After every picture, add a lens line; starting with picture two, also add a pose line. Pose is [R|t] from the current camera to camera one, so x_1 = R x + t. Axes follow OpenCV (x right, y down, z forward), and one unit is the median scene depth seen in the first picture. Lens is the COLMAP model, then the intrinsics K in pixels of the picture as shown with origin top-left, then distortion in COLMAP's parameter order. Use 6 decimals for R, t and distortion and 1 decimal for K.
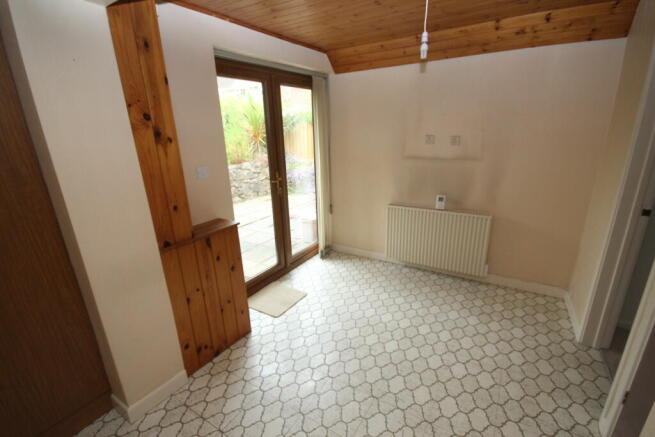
lens RADIAL K [[305.8, 0, 332.5], [0, 305.8, 225.6], [0, 0, 1]] dist [0.001210, 0.000295]
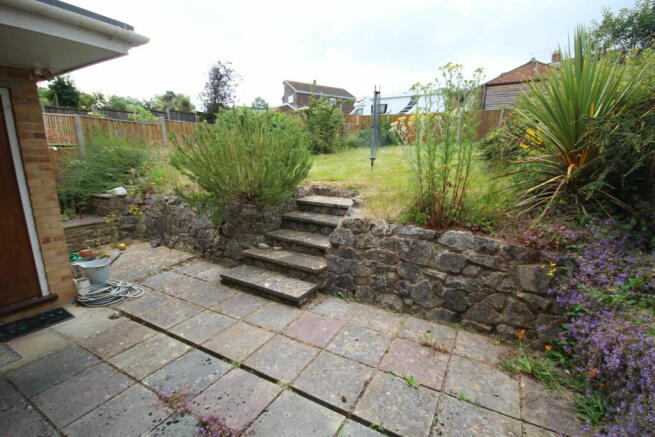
lens RADIAL K [[305.8, 0, 332.5], [0, 305.8, 225.6], [0, 0, 1]] dist [0.001210, 0.000295]
pose [[0.043680, 0.255691, -0.965771, 0.284056], [-0.309178, 0.922697, 0.230304, -0.878062], [0.950001, 0.288535, 0.119357, 2.797069]]
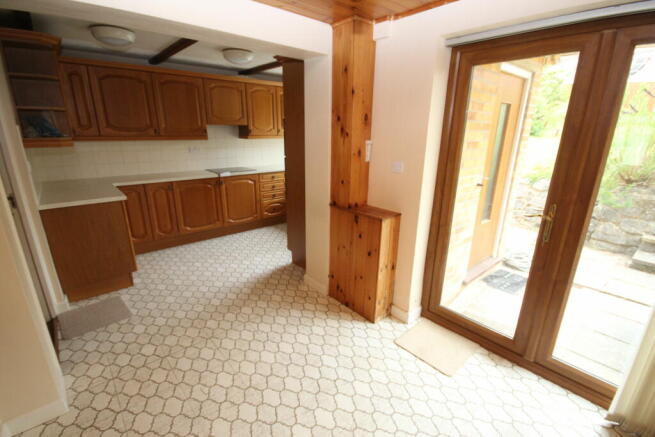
lens RADIAL K [[301.9, 0, 313.2], [0, 301.9, 220.0], [0, 0, 1]] dist [-0.000056, 0.000144]
pose [[-0.320648, 0.303916, -0.897118, 0.718071], [-0.287286, 0.871308, 0.397854, -0.361606], [0.902581, 0.385301, -0.192072, 1.039689]]
